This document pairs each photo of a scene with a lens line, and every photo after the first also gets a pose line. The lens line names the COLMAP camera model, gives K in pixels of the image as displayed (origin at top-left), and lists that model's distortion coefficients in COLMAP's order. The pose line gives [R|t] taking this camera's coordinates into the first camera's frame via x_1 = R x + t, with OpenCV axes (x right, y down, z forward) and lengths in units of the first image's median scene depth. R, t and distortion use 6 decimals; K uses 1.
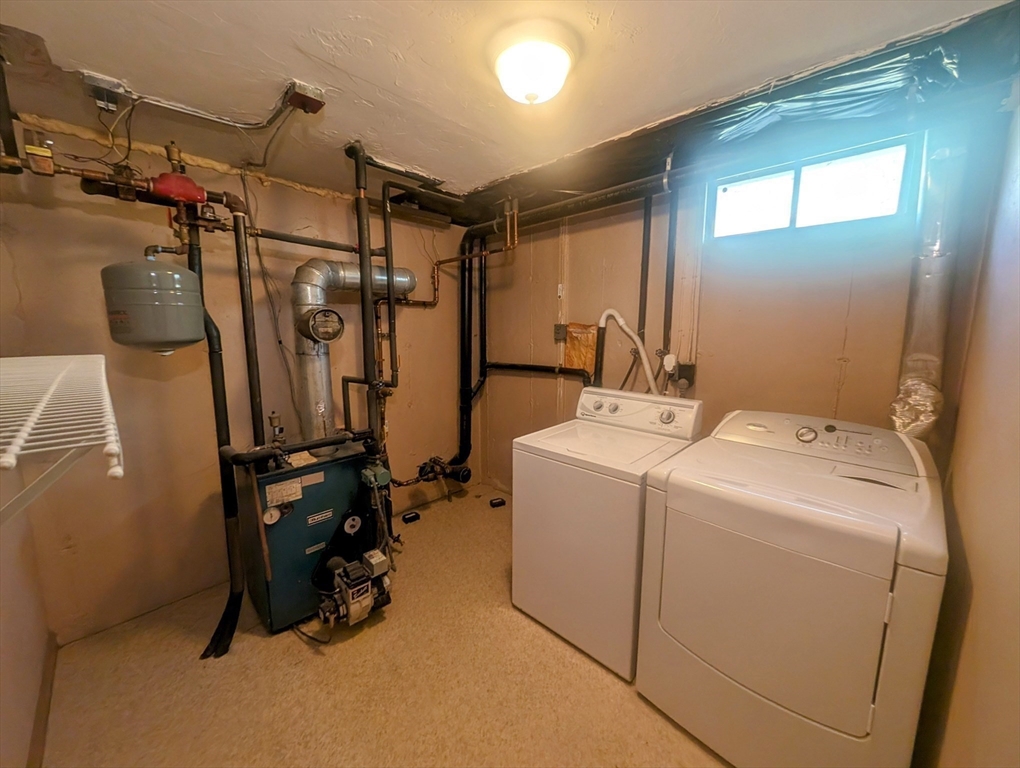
lens RADIAL K [[386.7, 0, 509.9], [0, 386.7, 382.2], [0, 0, 1]] dist [0.007475, -0.003431]
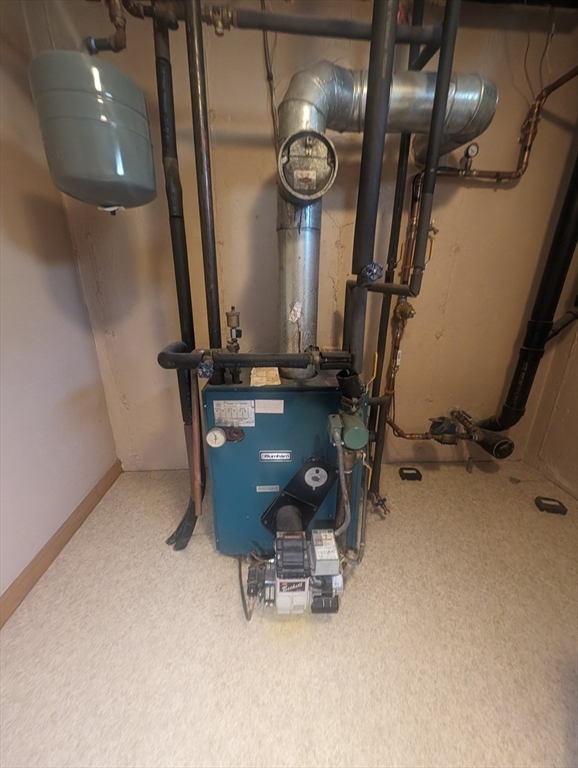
lens RADIAL K [[291.2, 0, 289.2], [0, 291.2, 377.0], [0, 0, 1]] dist [0.007475, -0.003431]
pose [[0.721668, 0.223385, -0.655206, -0.106453], [-0.103170, 0.970639, 0.217293, 0.057664], [0.684509, -0.089216, 0.723525, 0.513939]]
